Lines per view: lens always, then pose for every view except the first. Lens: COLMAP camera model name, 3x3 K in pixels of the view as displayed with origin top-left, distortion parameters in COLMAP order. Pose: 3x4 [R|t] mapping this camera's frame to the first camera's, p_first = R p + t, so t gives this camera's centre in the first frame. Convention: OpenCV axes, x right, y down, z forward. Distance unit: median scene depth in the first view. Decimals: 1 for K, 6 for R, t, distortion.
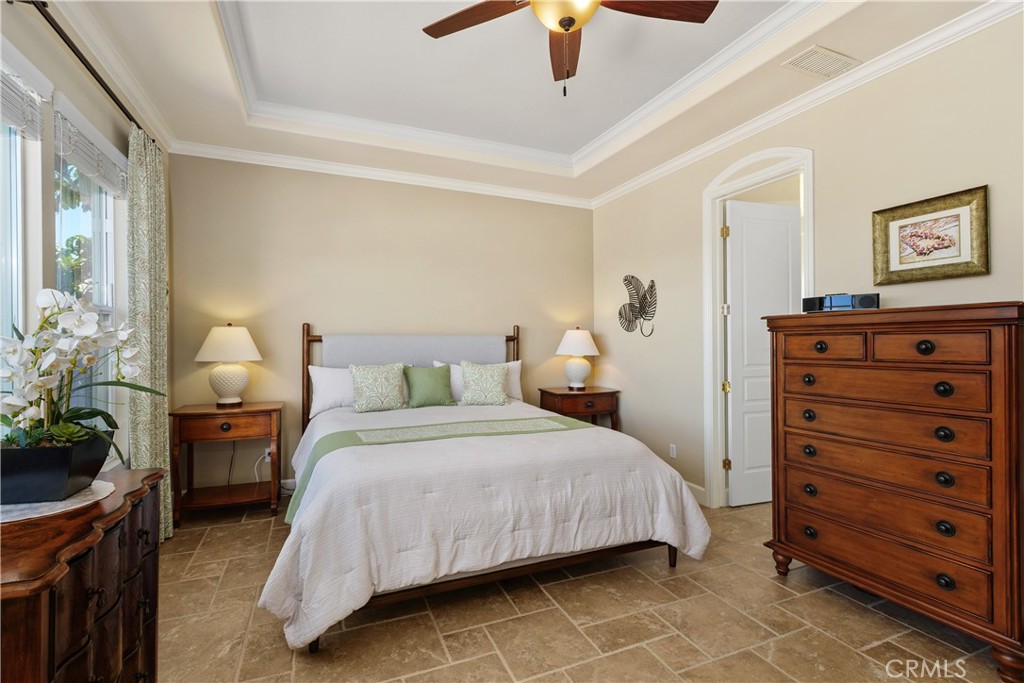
lens RADIAL K [[470.8, 0, 511.5], [0, 470.8, 349.0], [0, 0, 1]] dist [-0.011943, -0.000033]
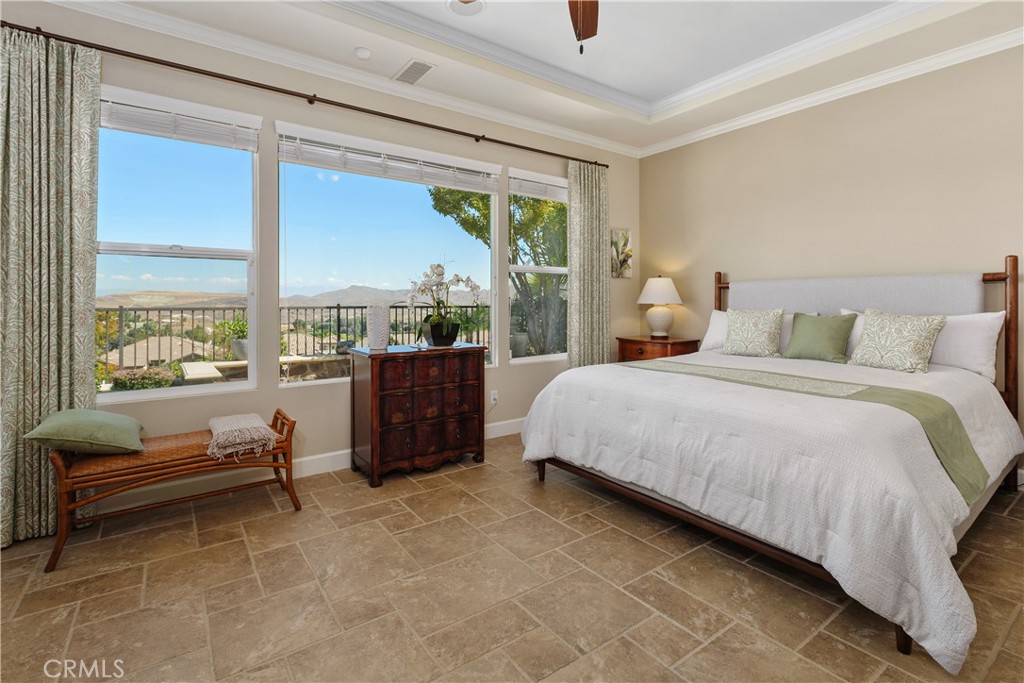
lens RADIAL K [[475.6, 0, 509.9], [0, 475.6, 310.2], [0, 0, 1]] dist [0.001605, -0.000447]
pose [[0.227291, 0.020993, -0.973600, 0.943234], [-0.012234, 0.999750, 0.018700, 0.035909], [0.973750, 0.007661, 0.227492, 0.448891]]
